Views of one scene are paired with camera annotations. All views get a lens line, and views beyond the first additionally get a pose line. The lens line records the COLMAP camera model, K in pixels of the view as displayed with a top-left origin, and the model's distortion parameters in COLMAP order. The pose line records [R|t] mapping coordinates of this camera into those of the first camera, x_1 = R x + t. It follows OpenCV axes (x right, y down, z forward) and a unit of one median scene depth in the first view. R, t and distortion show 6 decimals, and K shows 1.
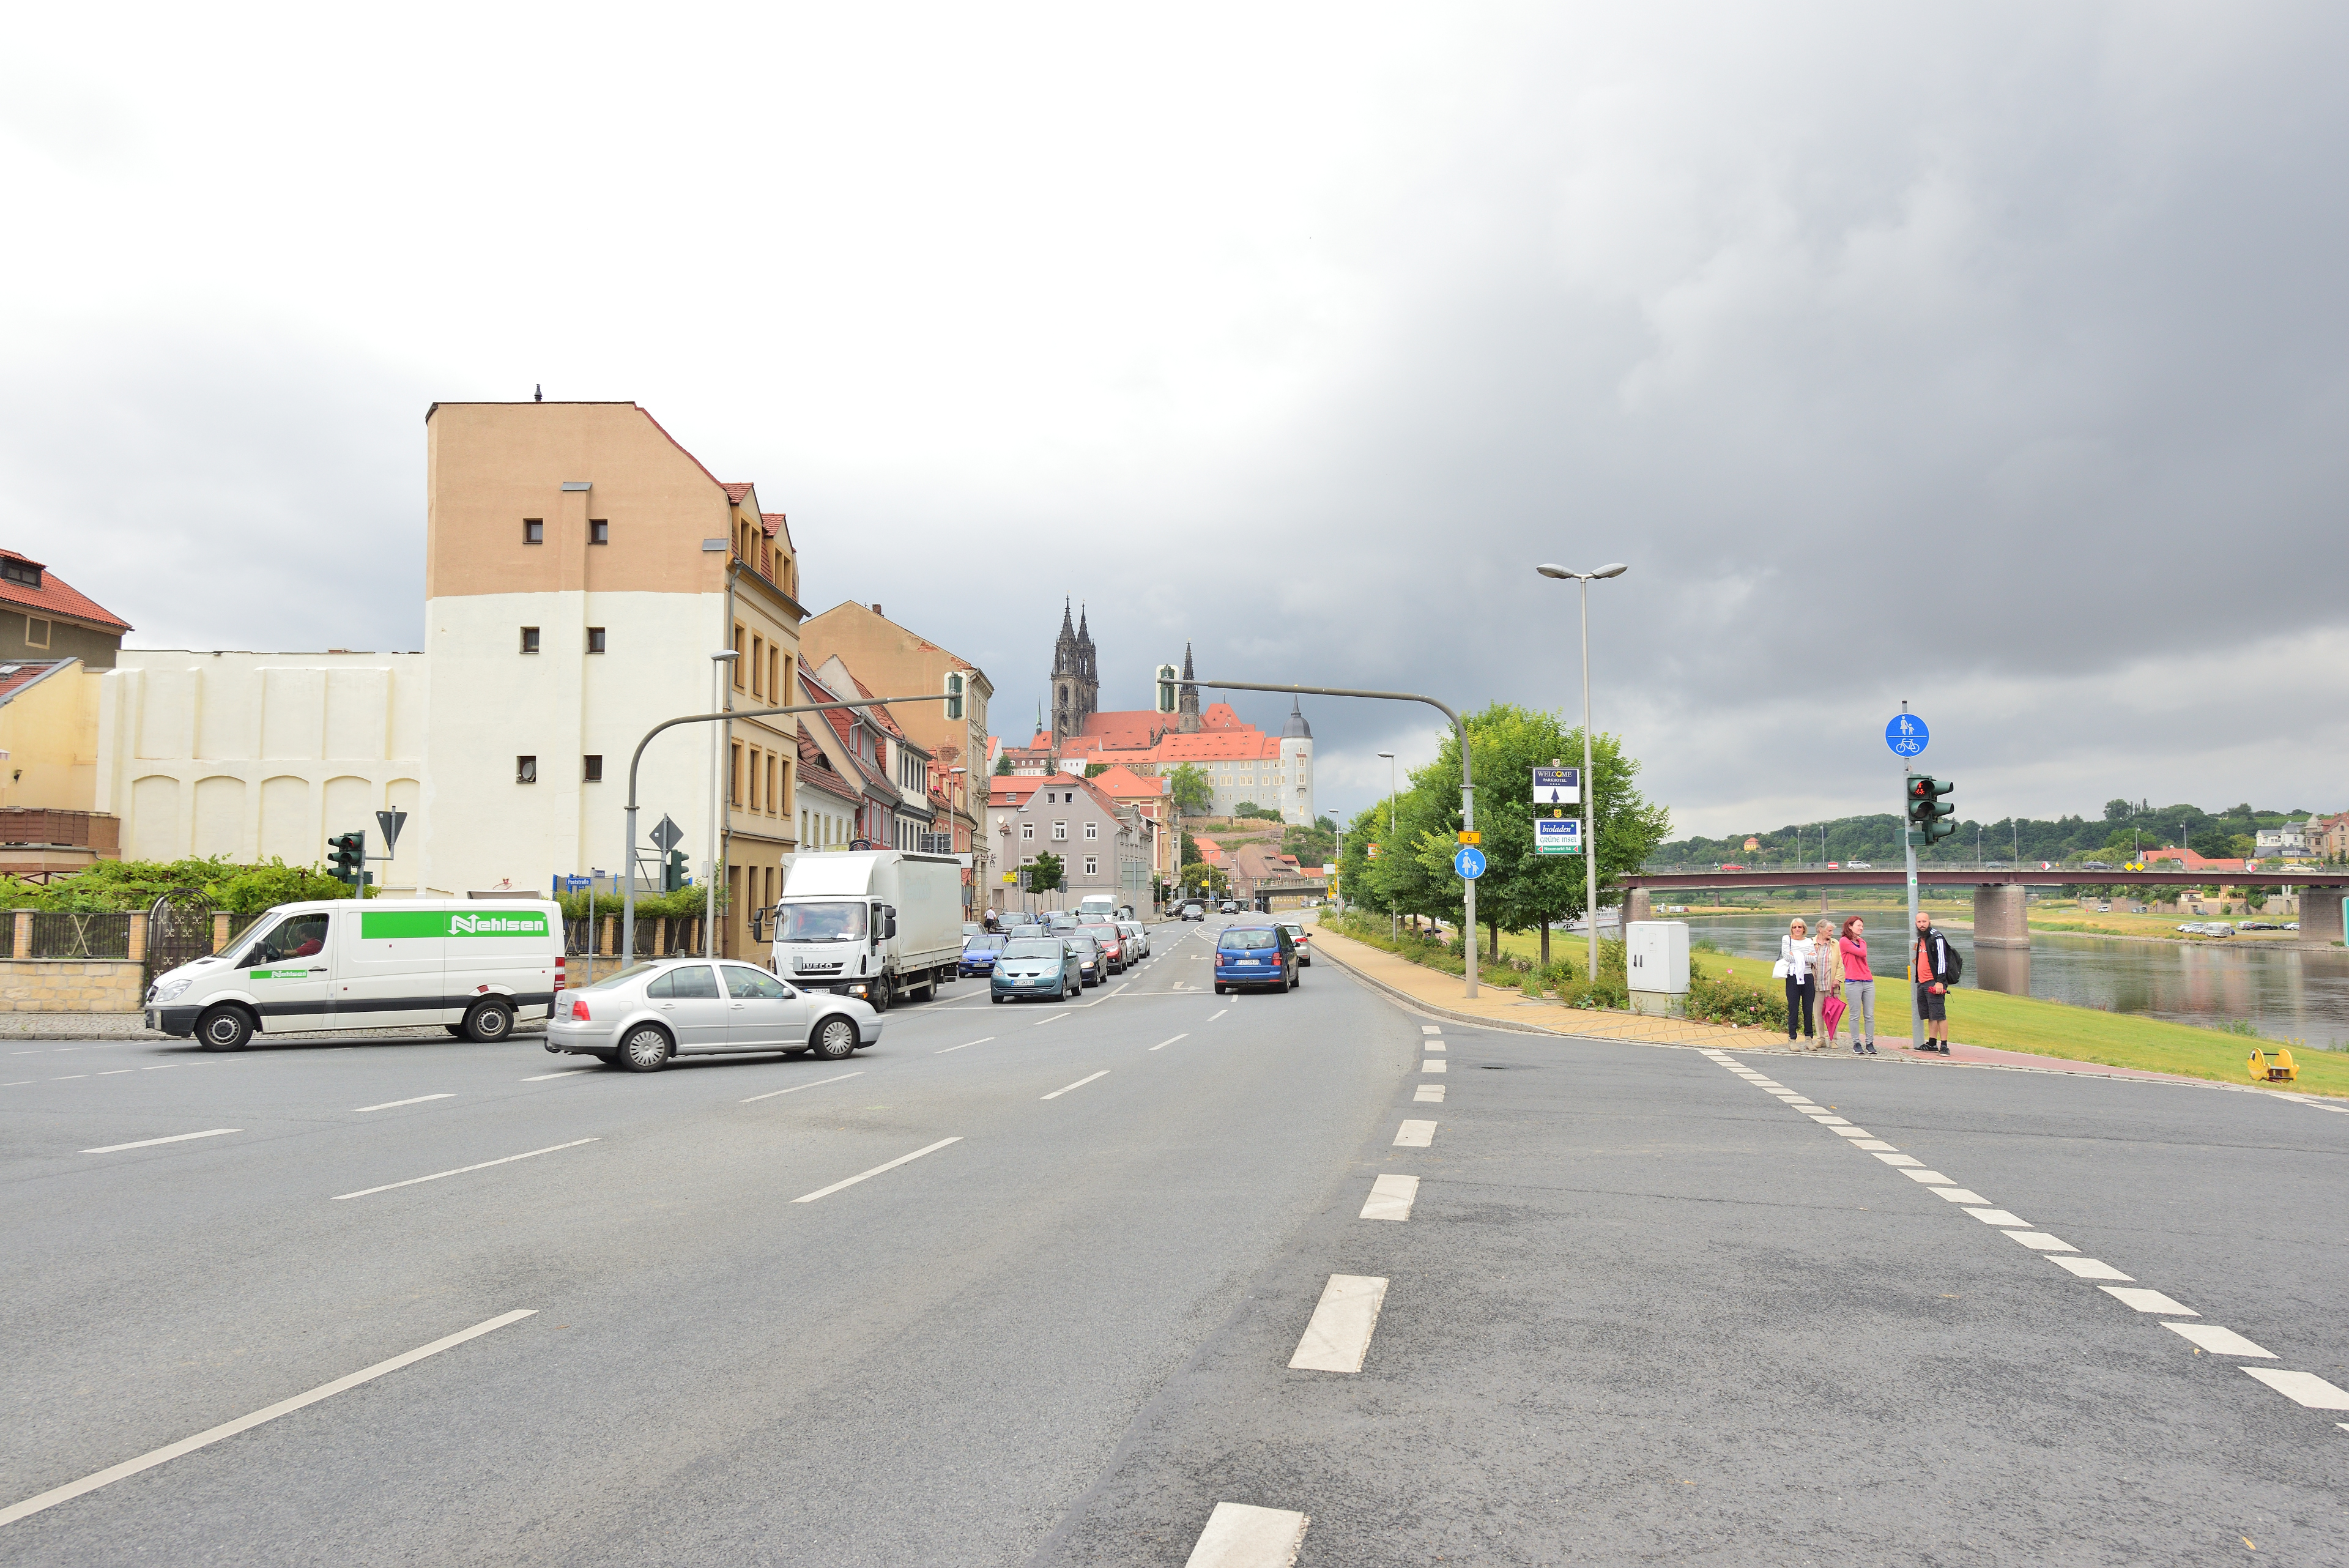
lens RADIAL K [[1563.3, 0, 1179.9], [0, 1563.3, 767.0], [0, 0, 1]] dist [-0.000518, 0.001326]
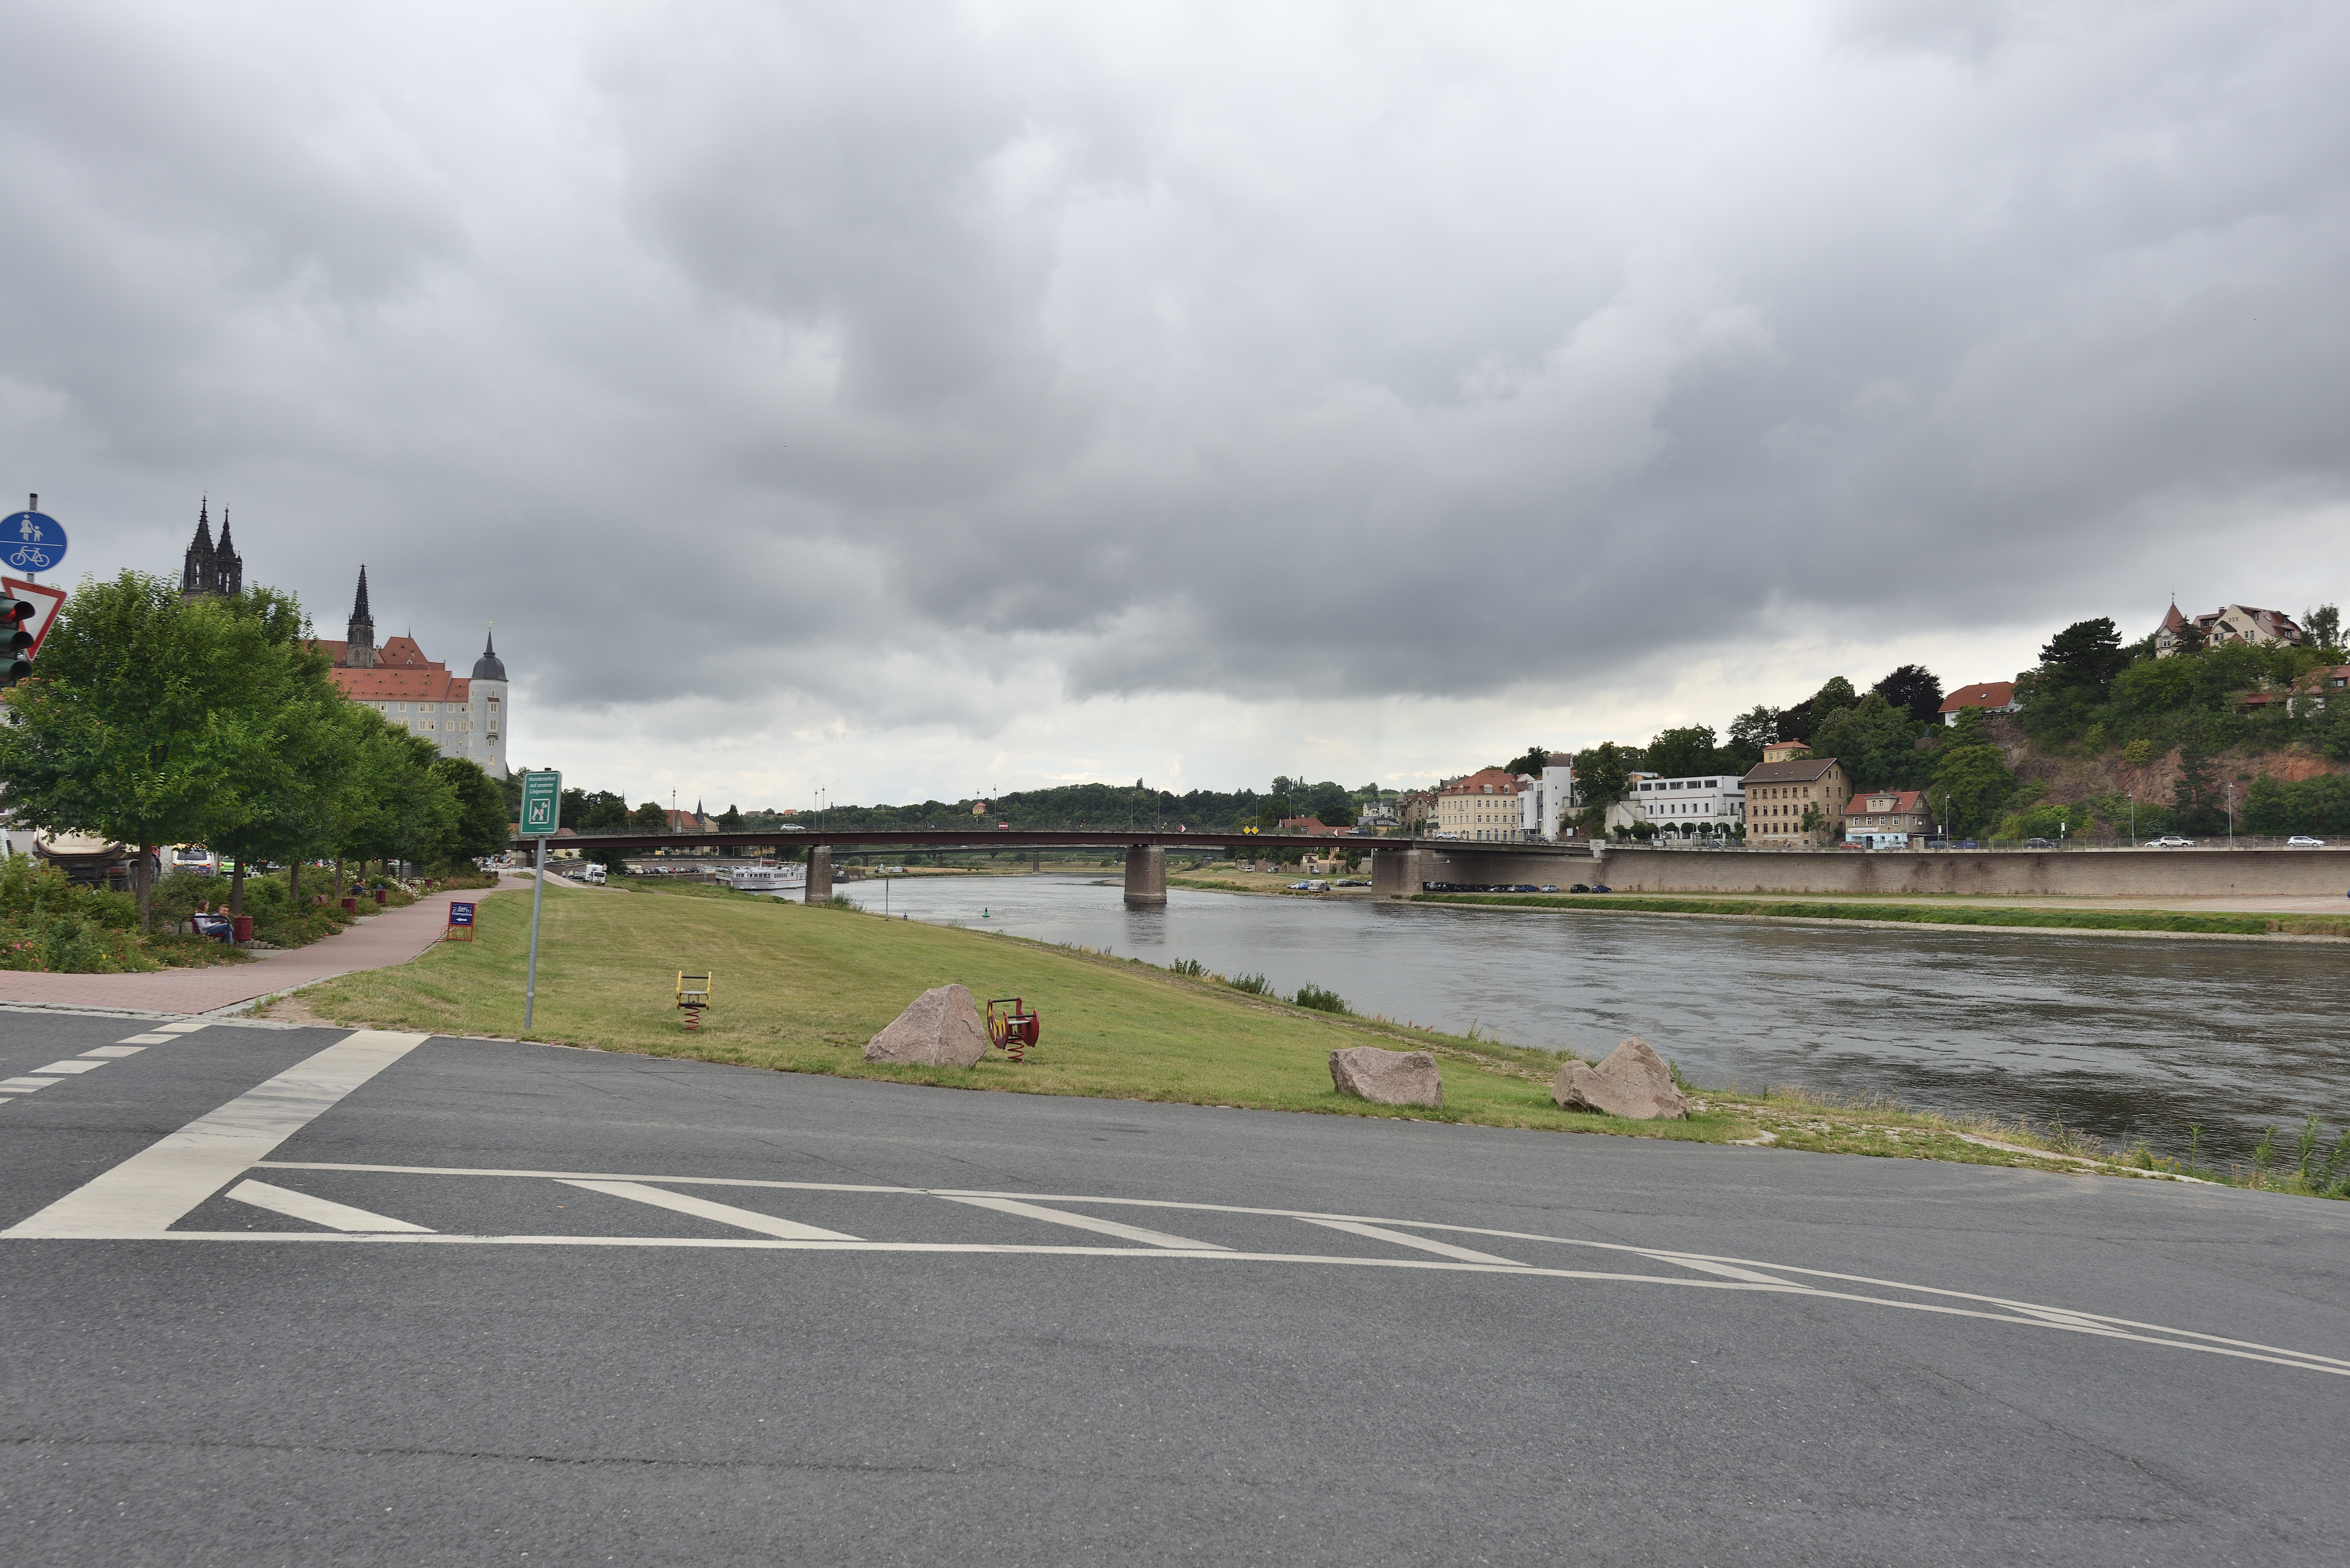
lens RADIAL K [[1563.9, 0, 1180.4], [0, 1563.9, 767.0], [0, 0, 1]] dist [-0.000518, 0.001326]
pose [[0.891797, 0.031835, 0.451313, 0.261457], [-0.042788, 0.998985, 0.014081, 0.021064], [-0.450407, -0.031868, 0.892254, 0.057604]]
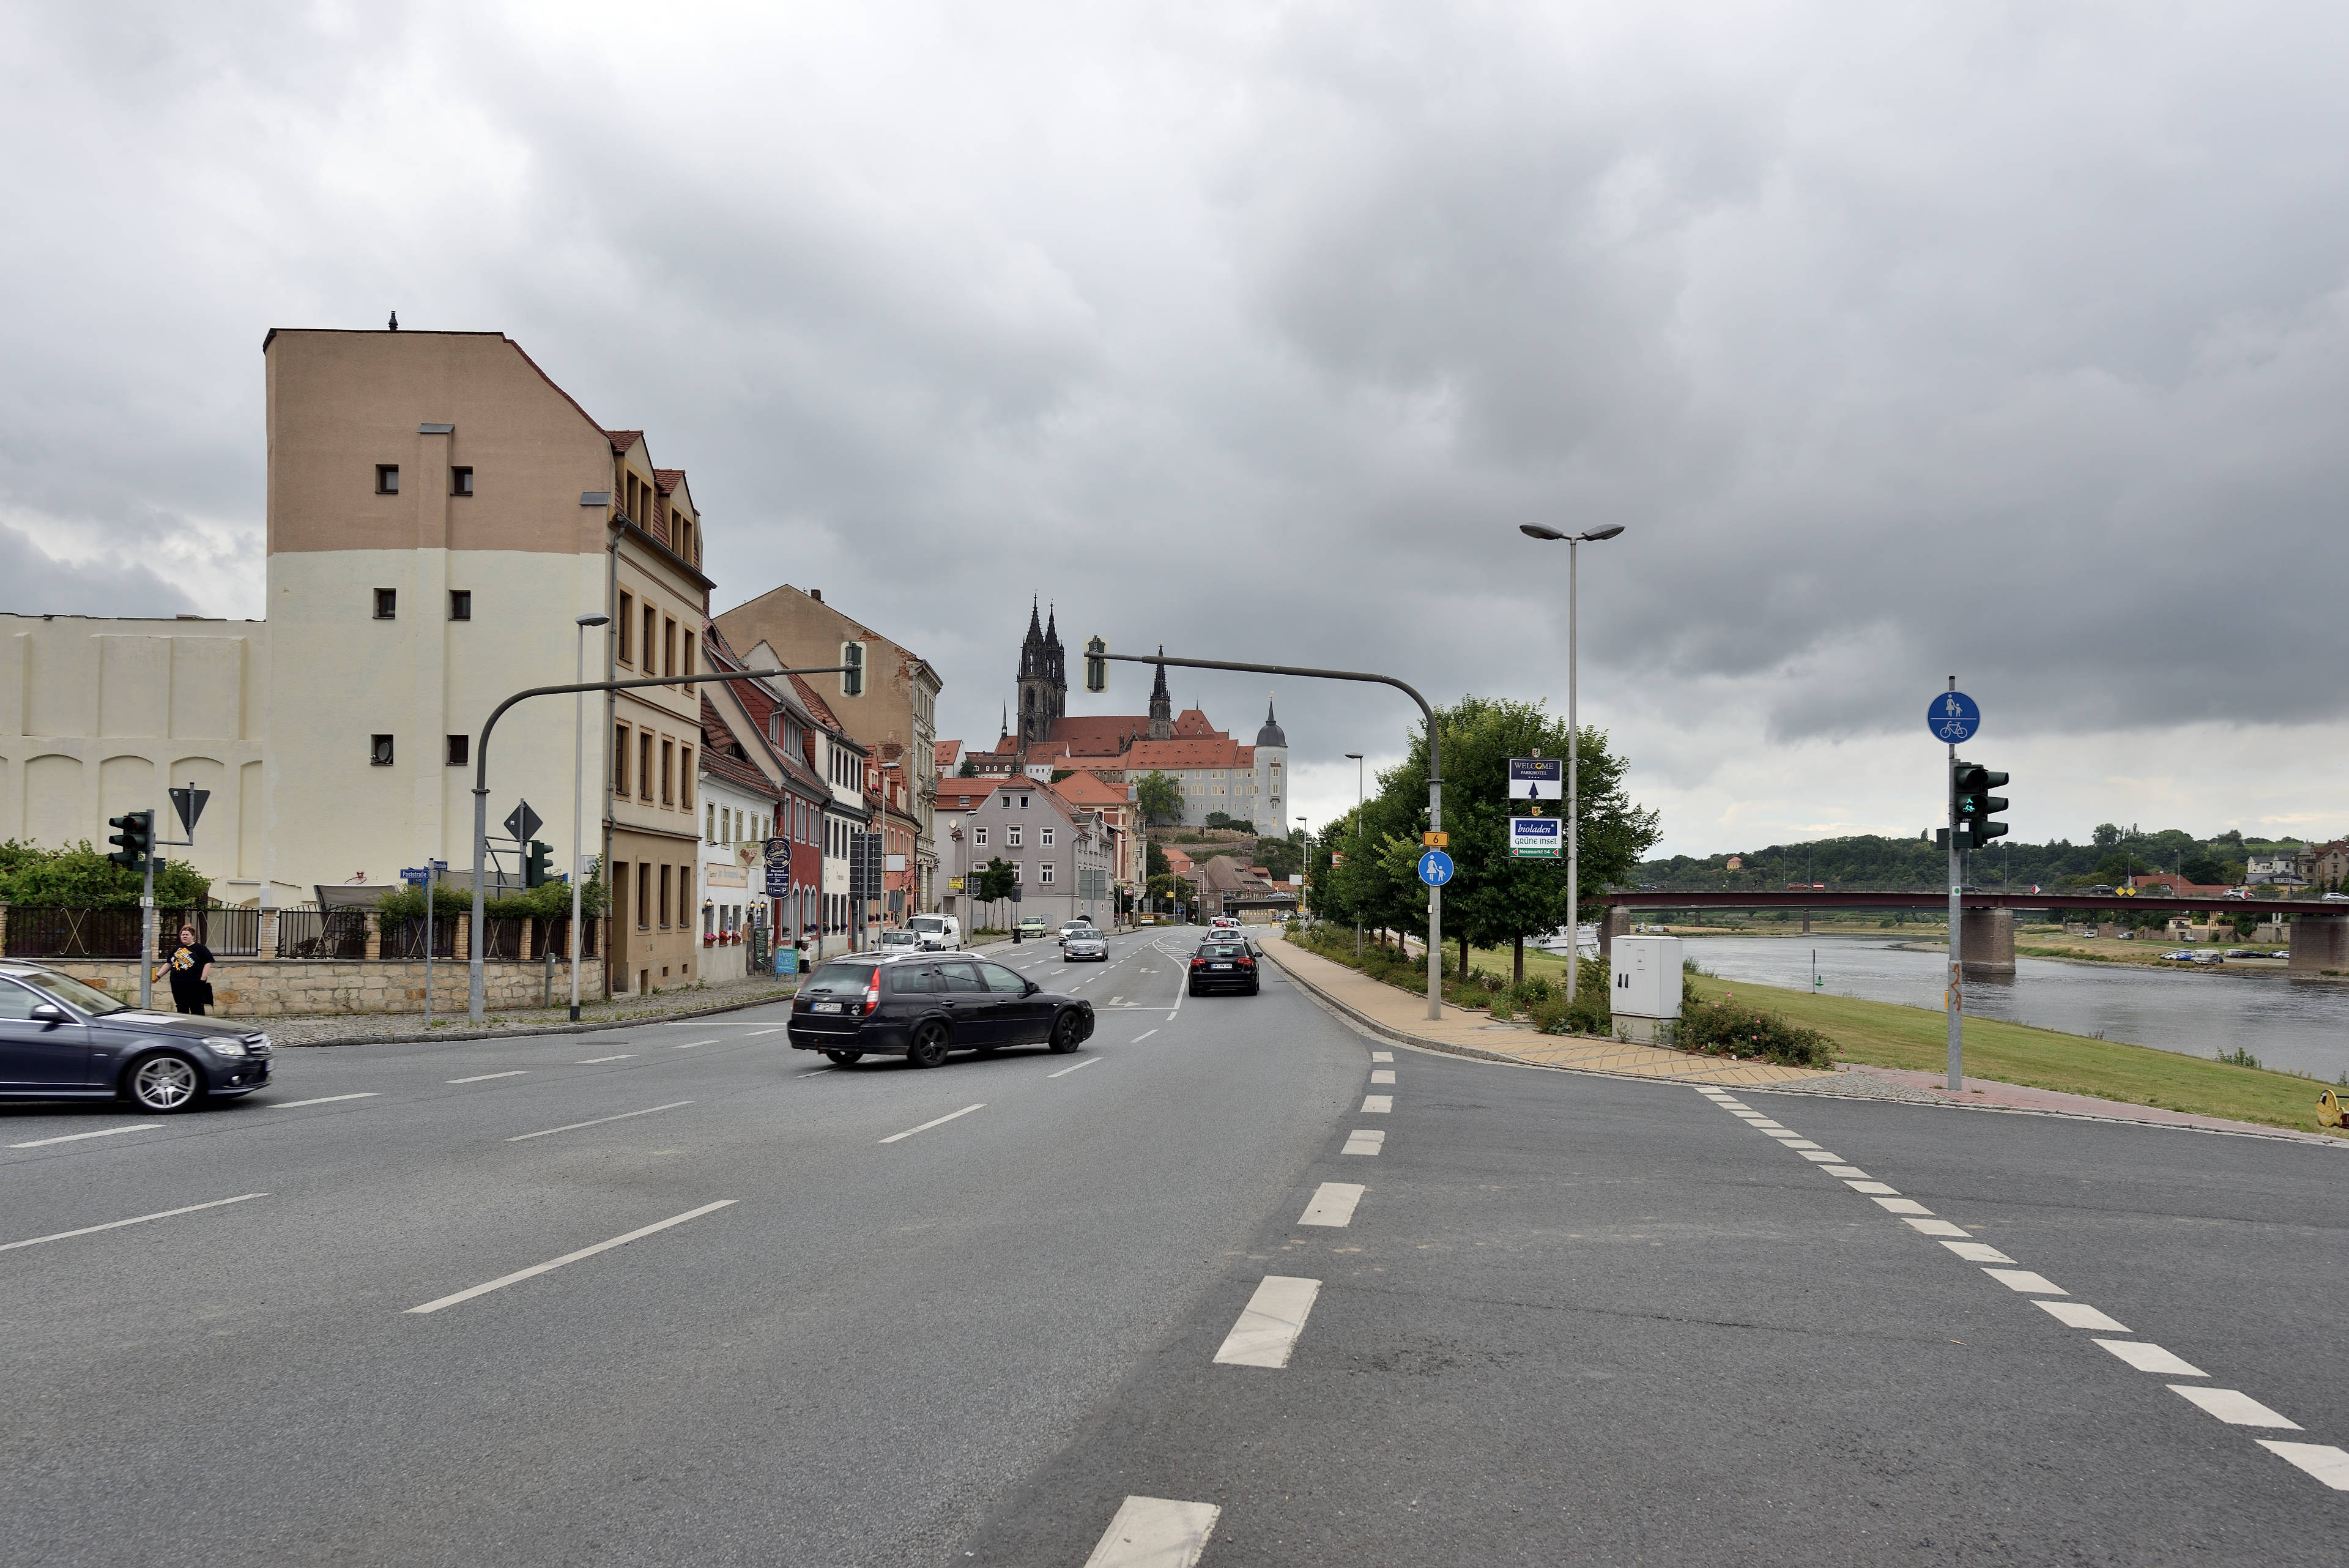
lens RADIAL K [[1606.1, 0, 1175.4], [0, 1606.1, 872.6], [0, 0, 1]] dist [-0.003373, 0.000575]
pose [[0.999774, 0.014581, 0.015458, 0.015791], [-0.015481, 0.998091, 0.059789, 0.007712], [-0.014557, -0.060015, 0.998091, 0.062076]]
